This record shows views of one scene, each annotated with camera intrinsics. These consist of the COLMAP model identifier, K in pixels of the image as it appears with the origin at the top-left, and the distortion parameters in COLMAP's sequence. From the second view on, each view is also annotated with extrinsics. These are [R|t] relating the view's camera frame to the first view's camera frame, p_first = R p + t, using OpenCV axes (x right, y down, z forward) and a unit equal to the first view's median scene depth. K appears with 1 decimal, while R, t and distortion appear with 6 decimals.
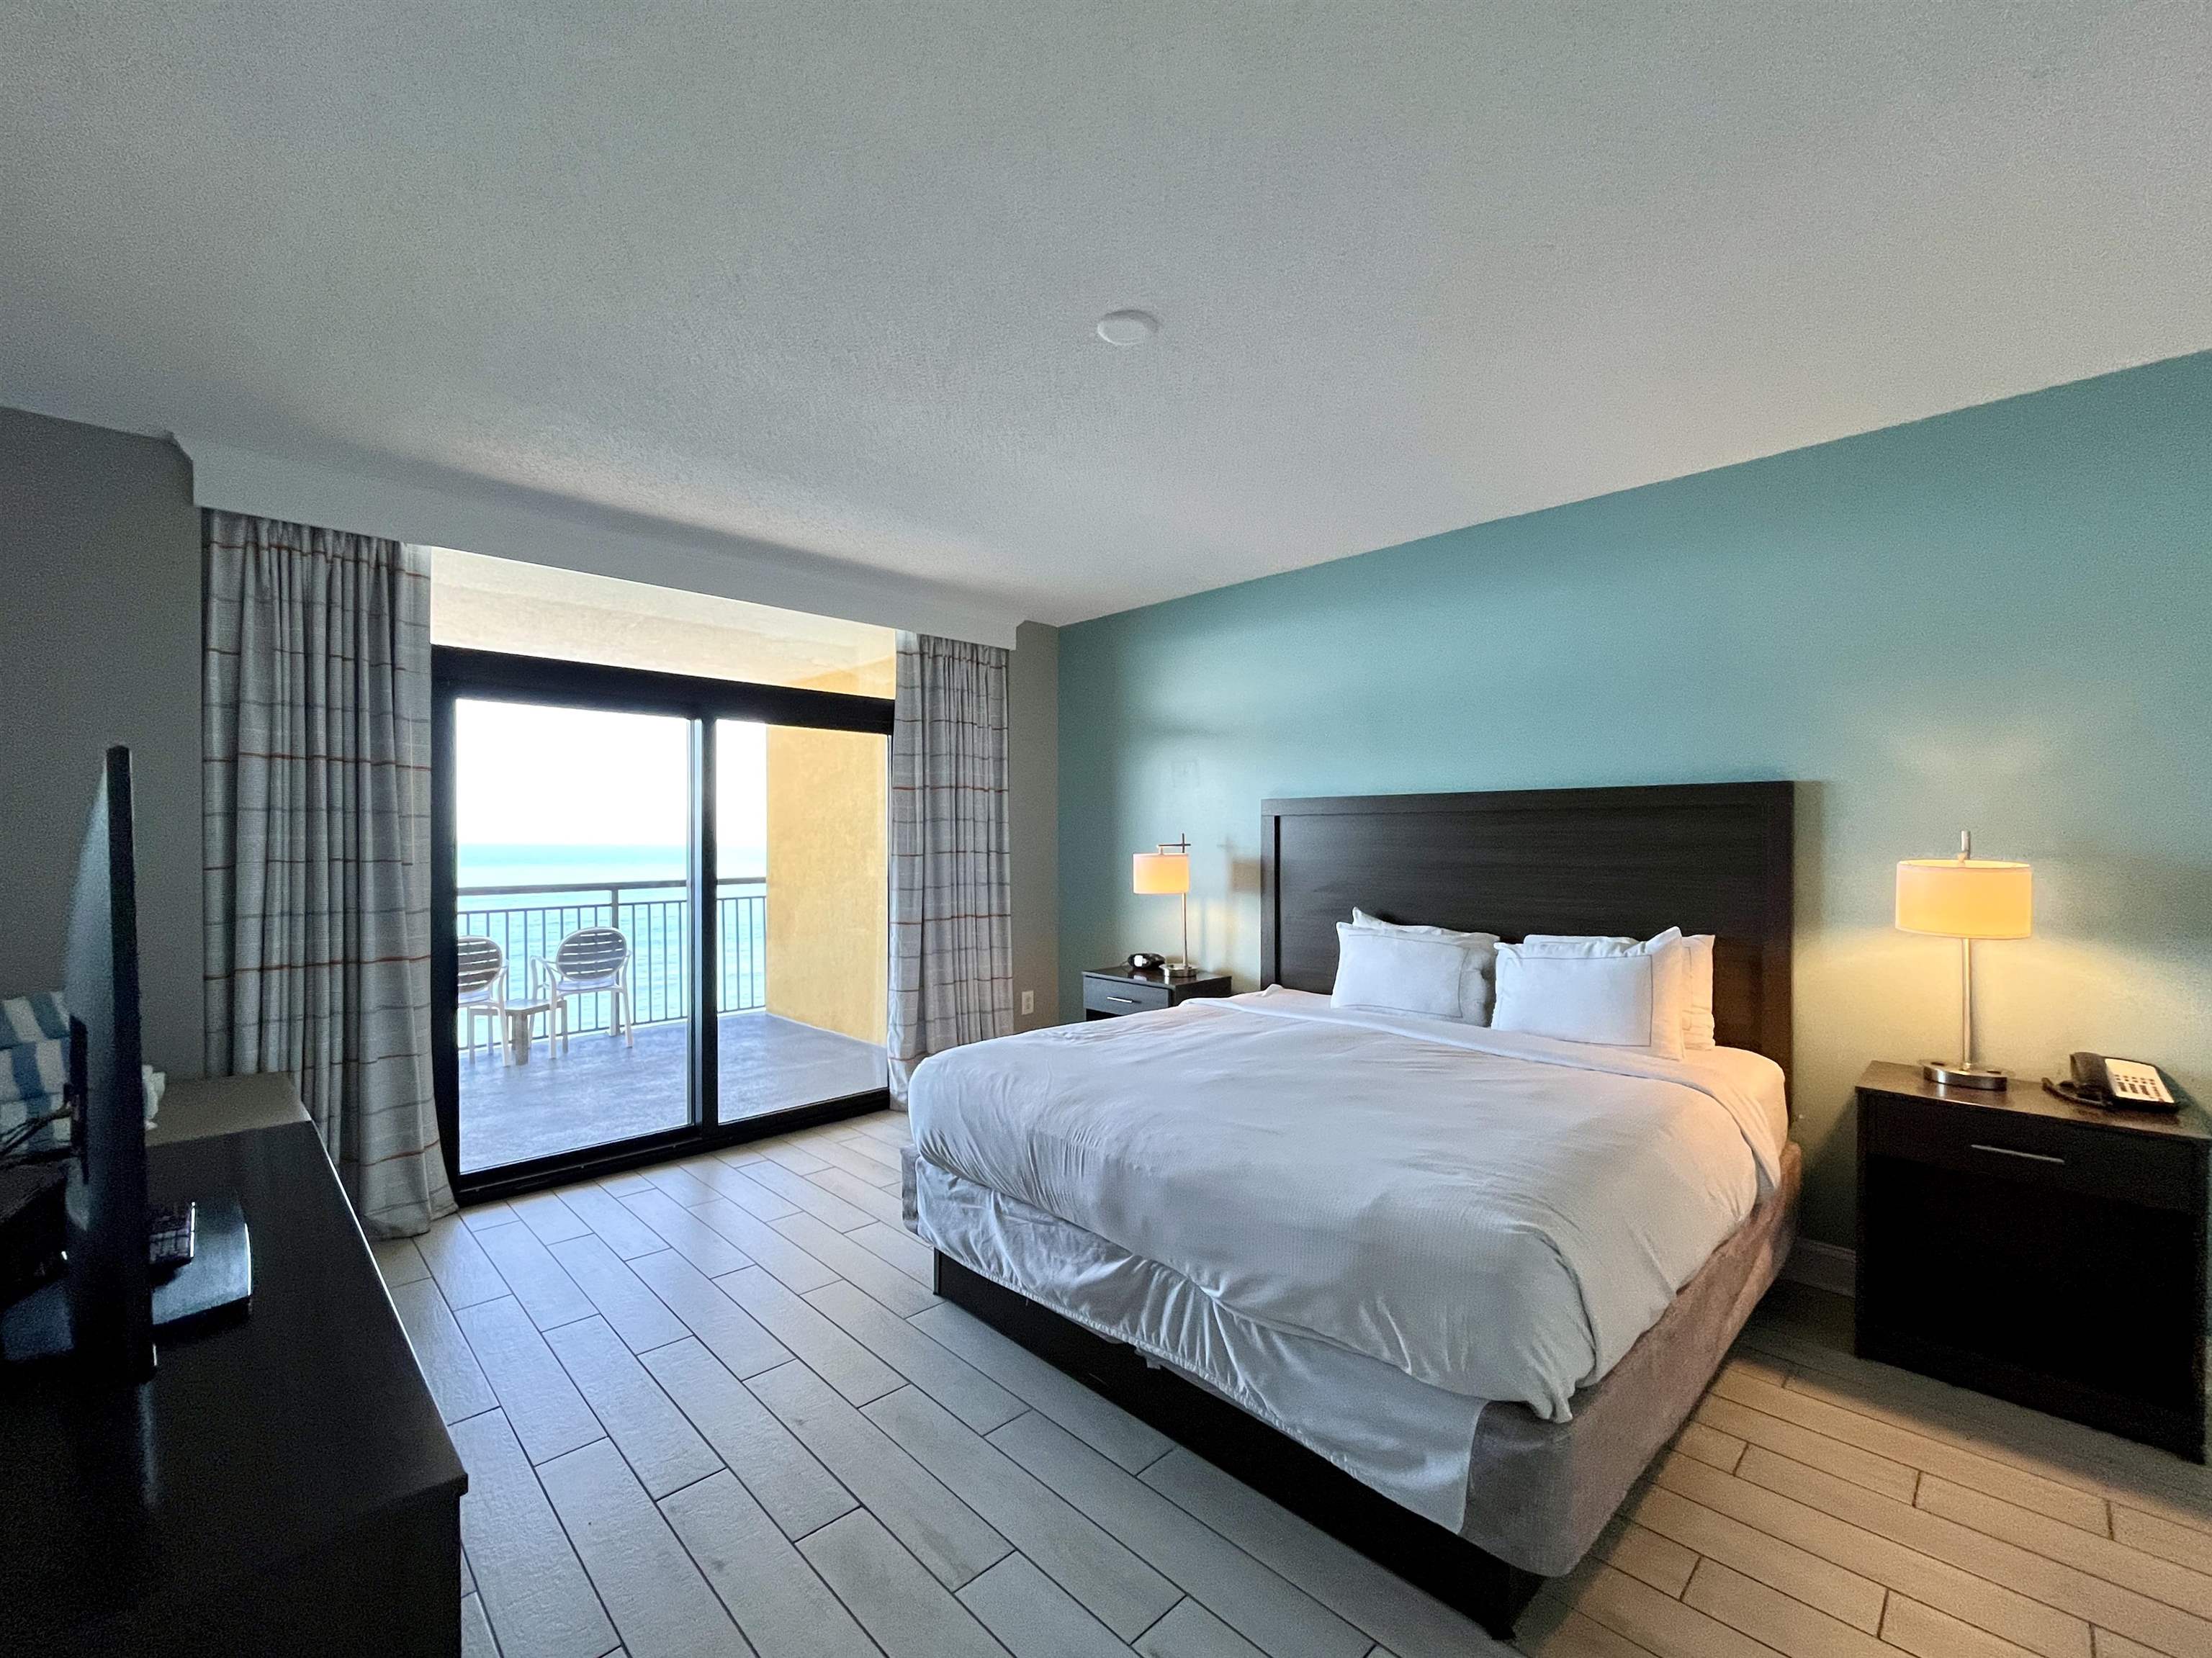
lens RADIAL K [[932.2, 0, 1106.0], [0, 932.2, 839.3], [0, 0, 1]] dist [0.002583, 0.000279]
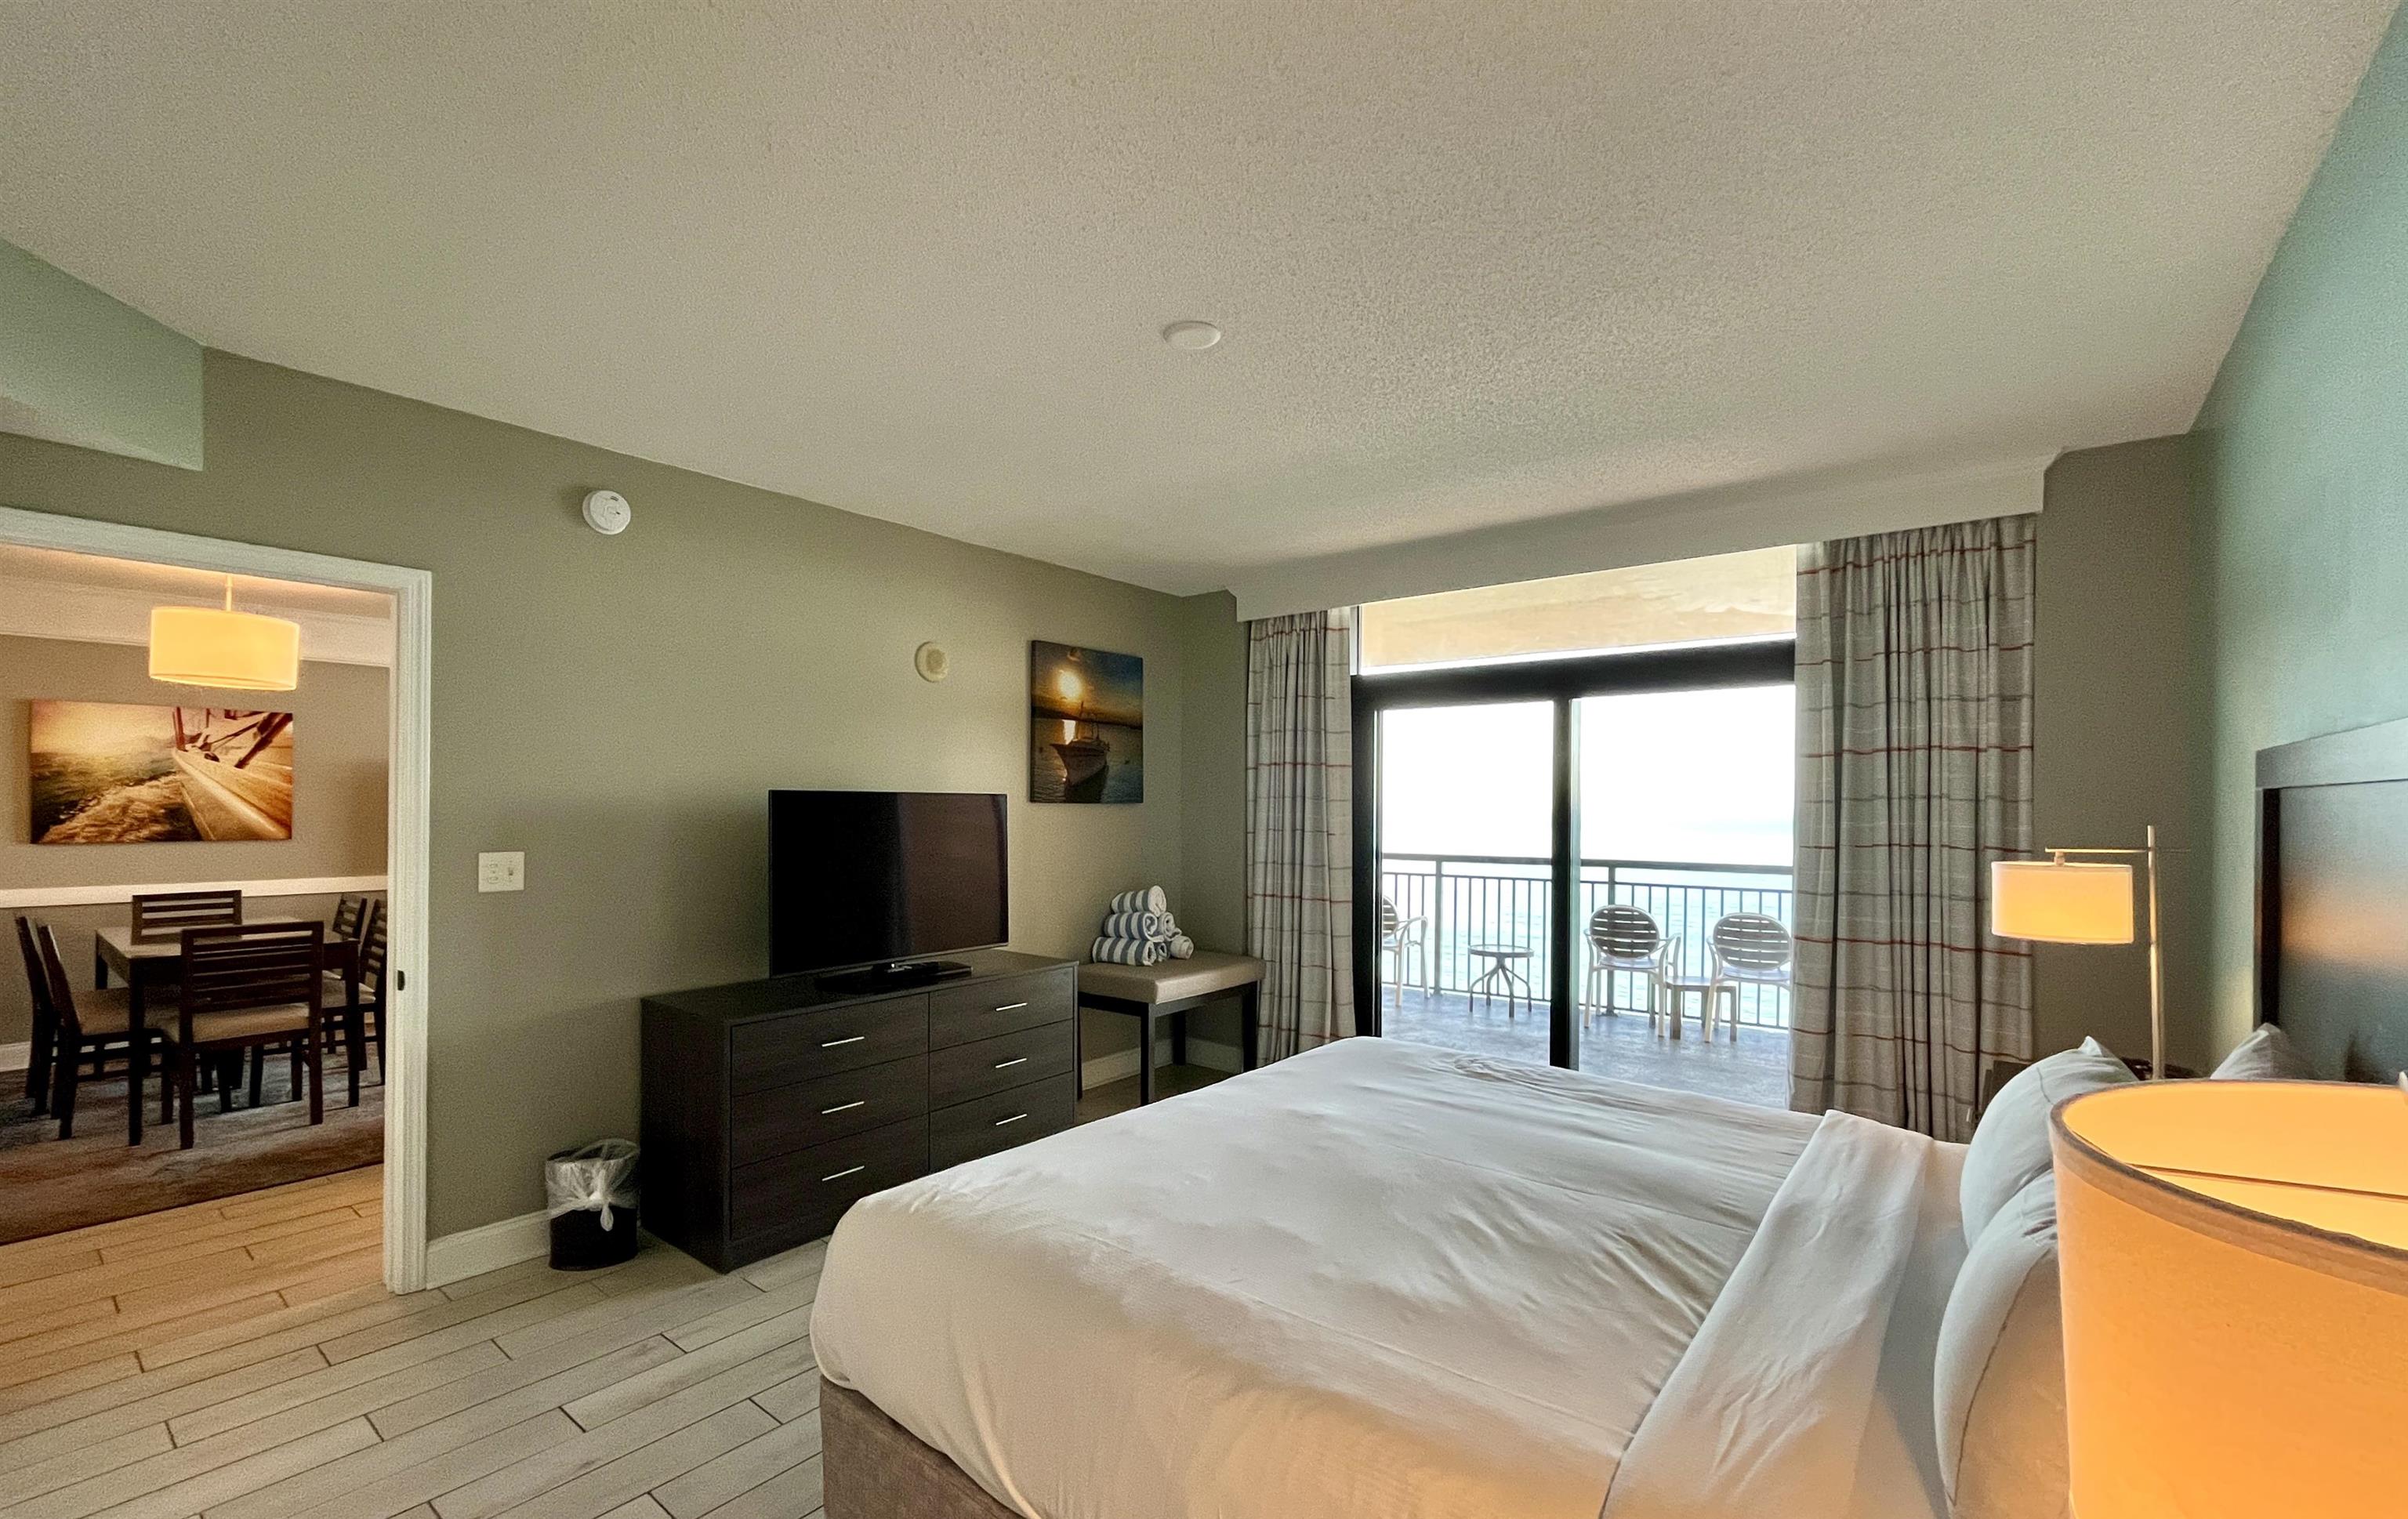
lens RADIAL K [[1059.9, 0, 1186.1], [0, 1059.9, 795.6], [0, 0, 1]] dist [0.034298, 0.000371]
pose [[0.098574, -0.006049, -0.995111, 0.758126], [-0.008074, 0.999944, -0.006878, -0.017472], [0.995097, 0.008713, 0.098520, 0.557731]]
